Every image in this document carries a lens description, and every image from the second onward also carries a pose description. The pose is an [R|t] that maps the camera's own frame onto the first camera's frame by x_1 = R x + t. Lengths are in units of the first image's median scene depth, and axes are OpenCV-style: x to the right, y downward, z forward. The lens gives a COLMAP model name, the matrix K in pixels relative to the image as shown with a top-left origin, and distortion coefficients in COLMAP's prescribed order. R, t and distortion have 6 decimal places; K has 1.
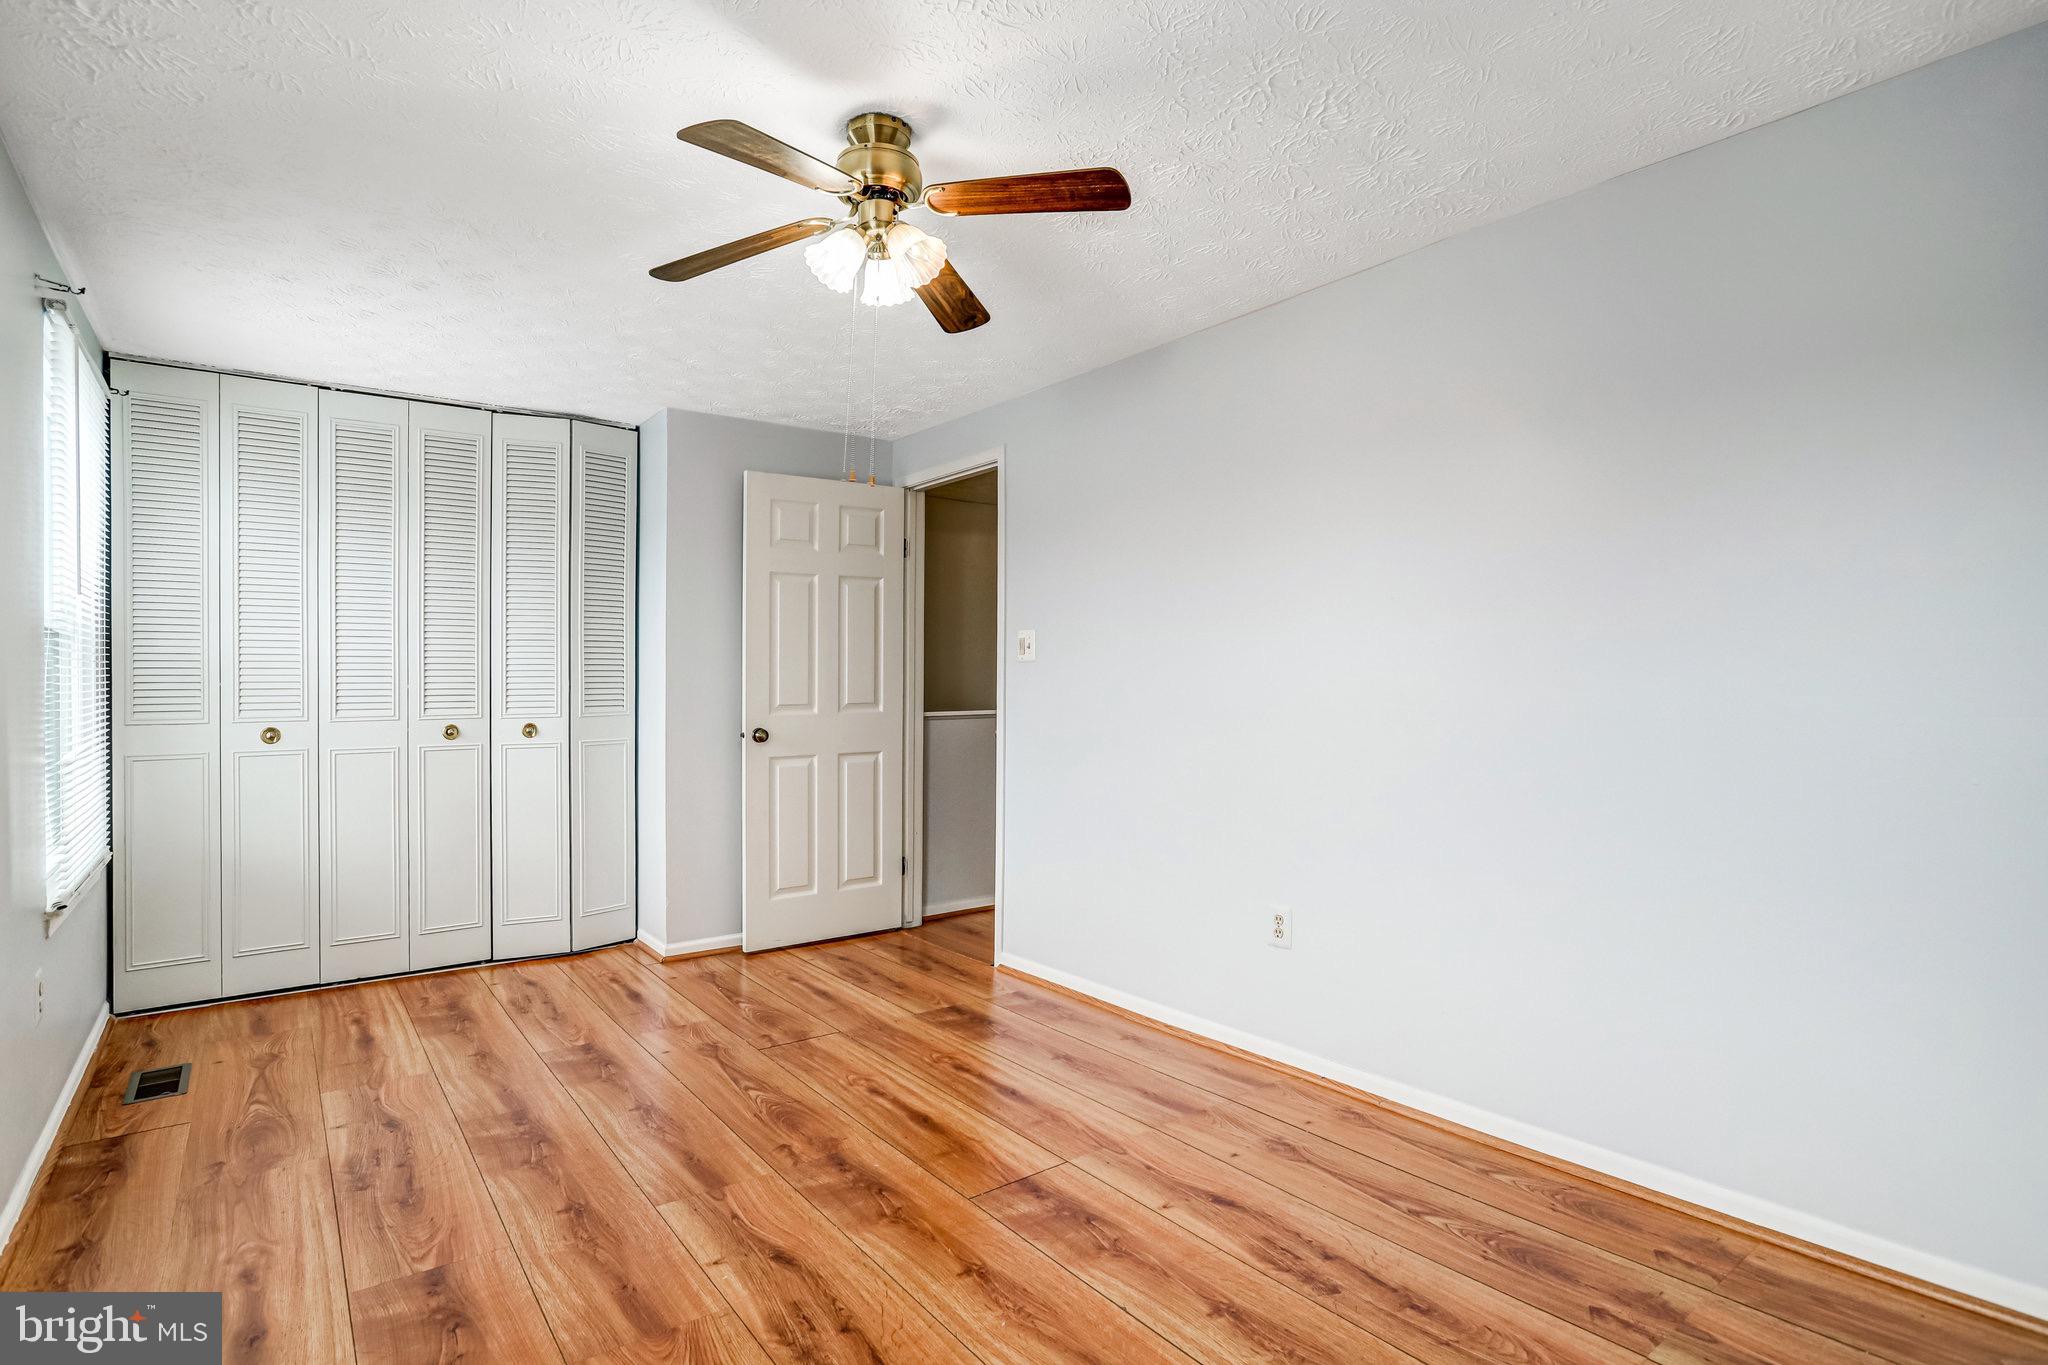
lens RADIAL K [[1021.9, 0, 1018.5], [0, 1021.9, 680.2], [0, 0, 1]] dist [-0.070990, 0.035443]
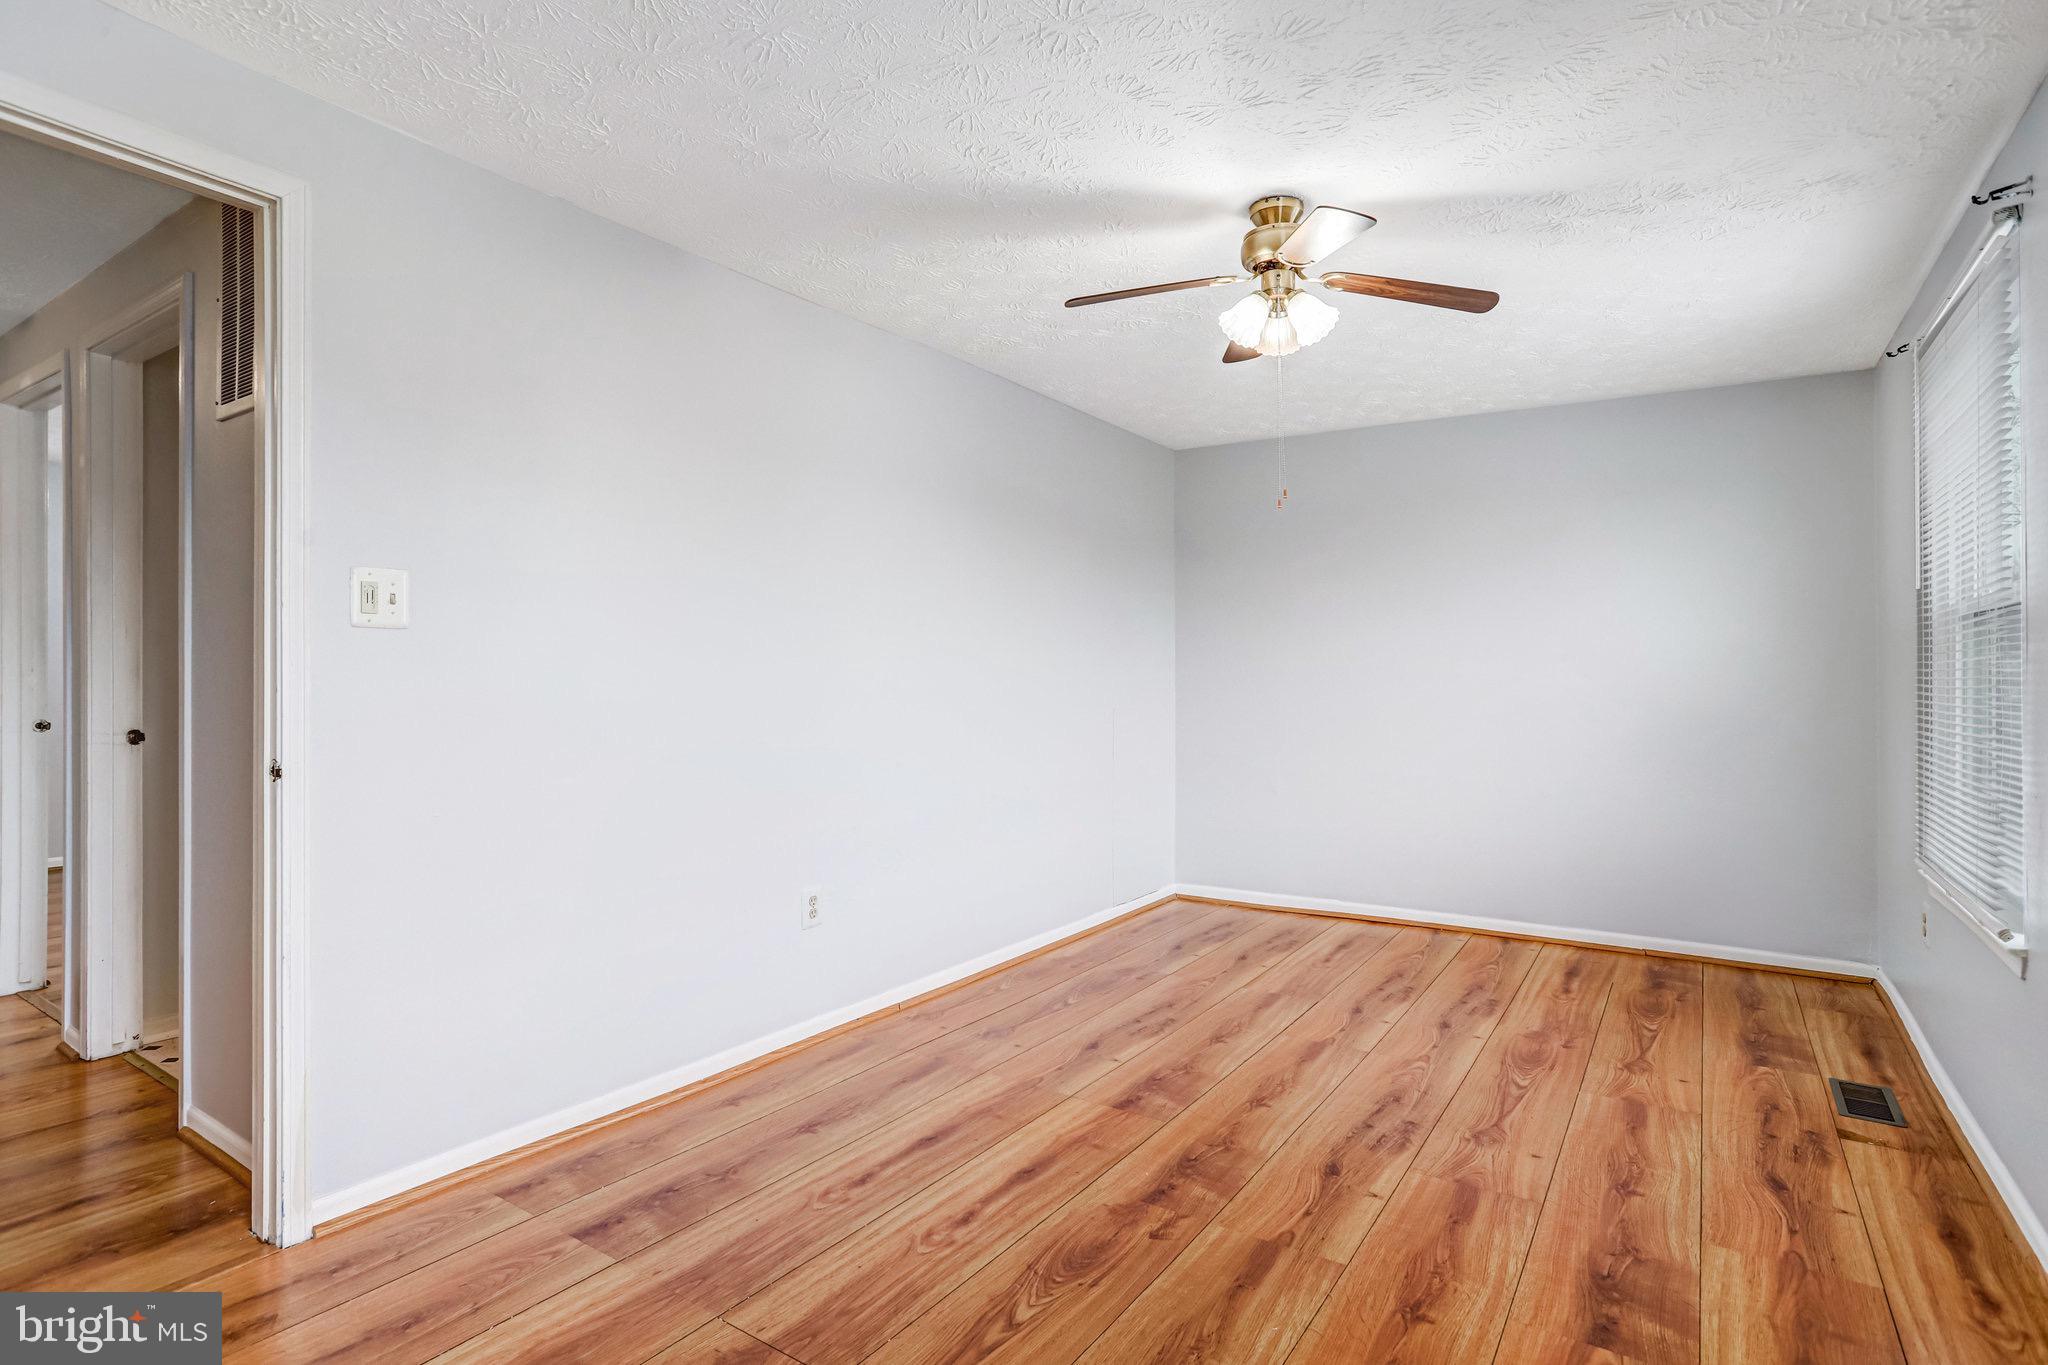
lens RADIAL K [[1003.0, 0, 1023.5], [0, 1003.0, 691.9], [0, 0, 1]] dist [-0.081374, 0.033565]
pose [[-0.314406, -0.000963, 0.949288, -1.006533], [-0.002907, 0.999996, 0.000052, 0.026324], [-0.949284, -0.002743, -0.314408, 1.430362]]
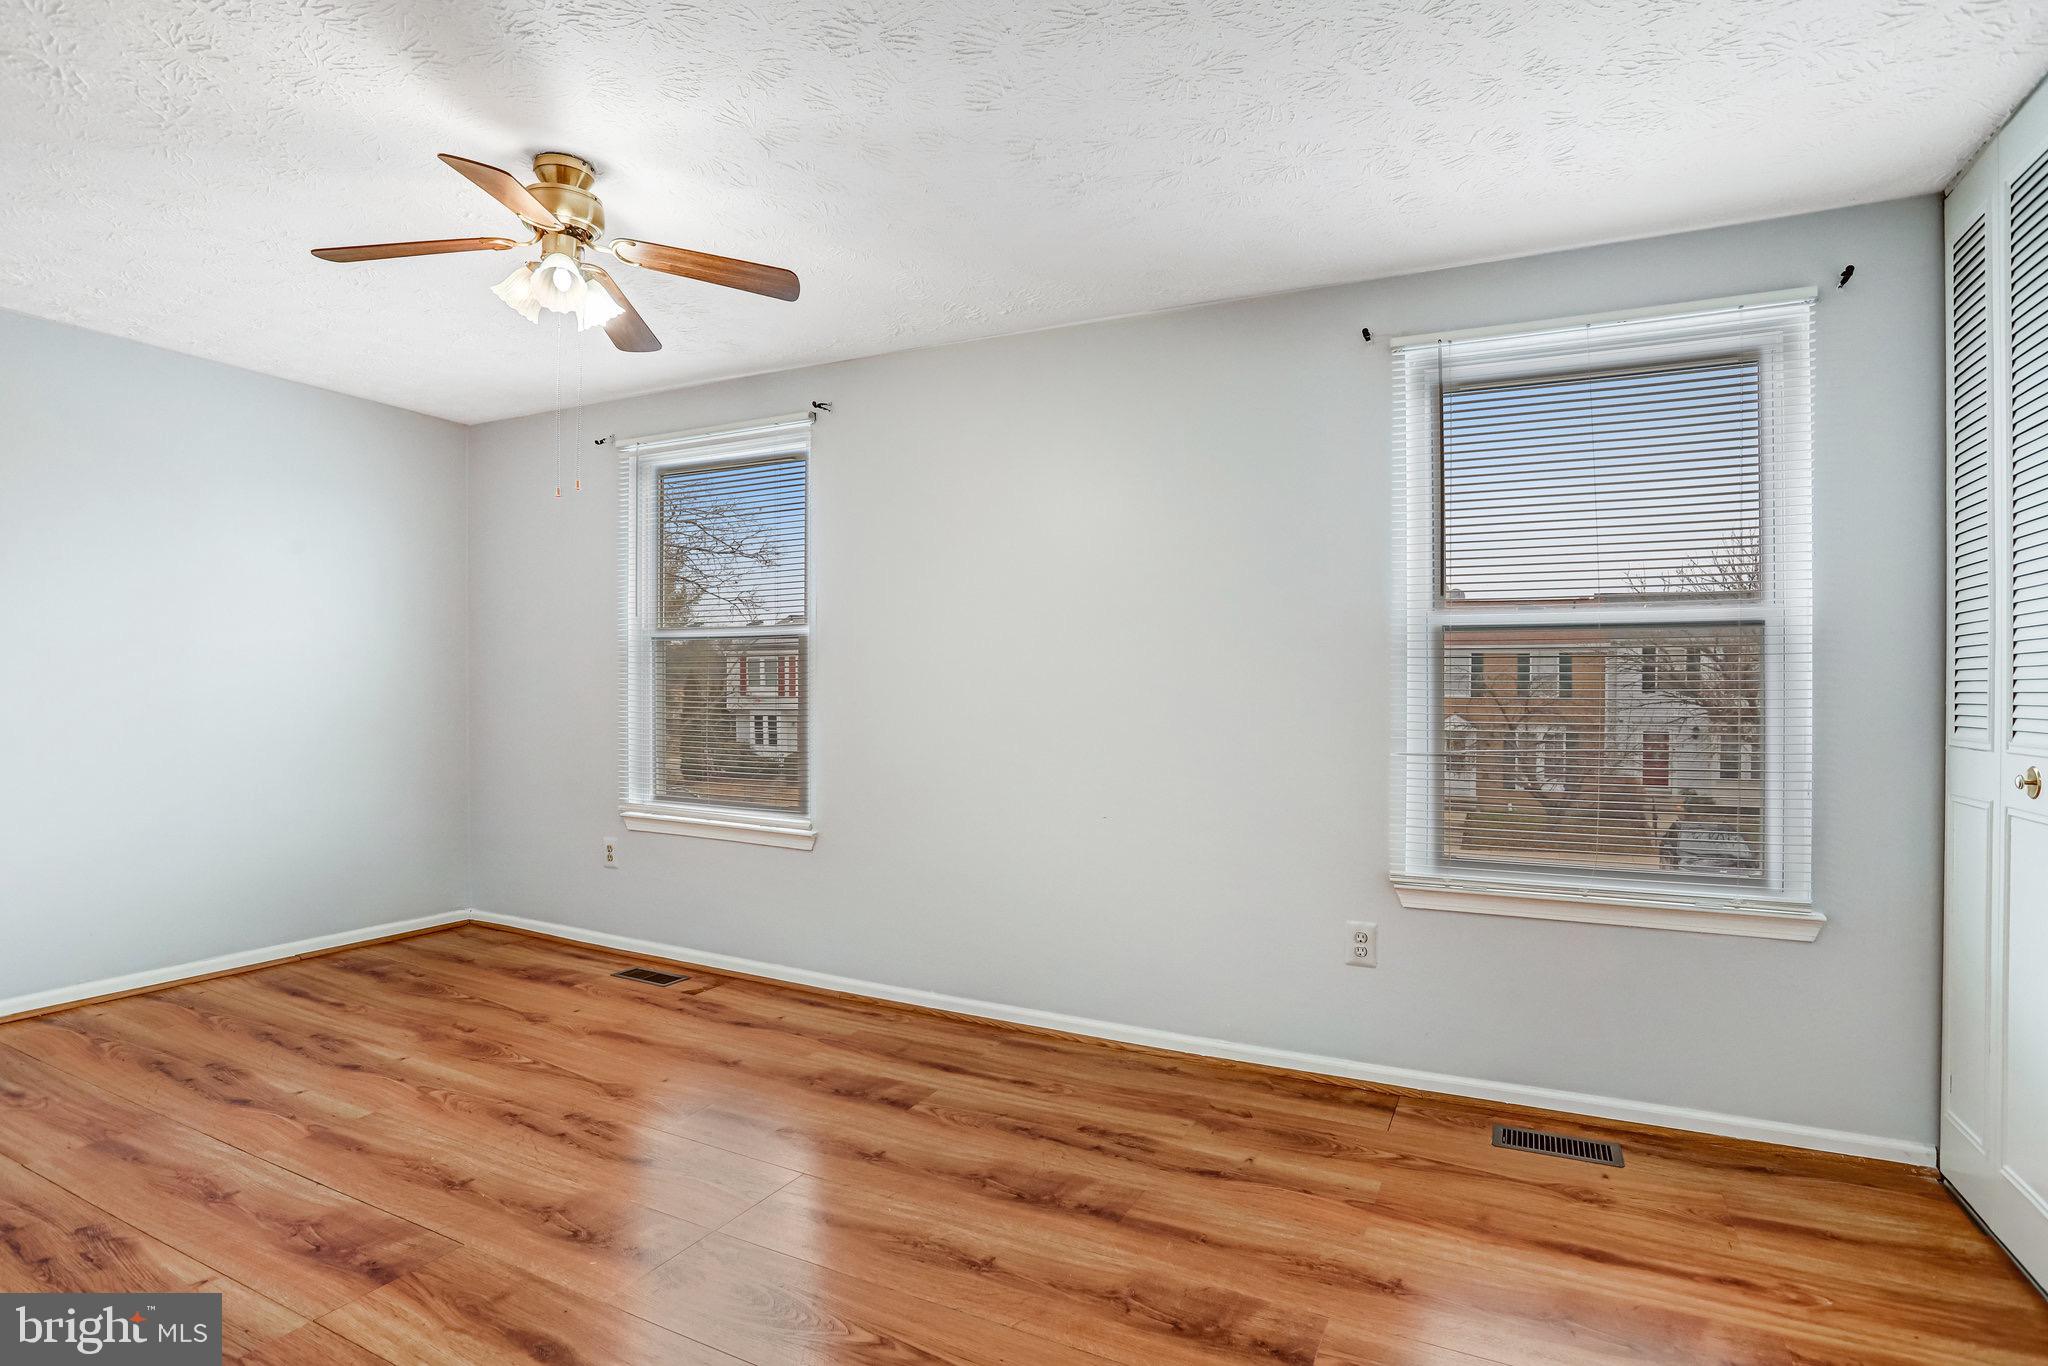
lens RADIAL K [[1021.9, 0, 1018.5], [0, 1021.9, 680.7], [0, 0, 1]] dist [-0.070990, 0.035443]
pose [[-0.897399, -0.003566, -0.441206, -0.096060], [-0.000947, 0.999981, -0.006155, 0.019531], [0.441219, -0.005106, -0.897385, 1.903104]]
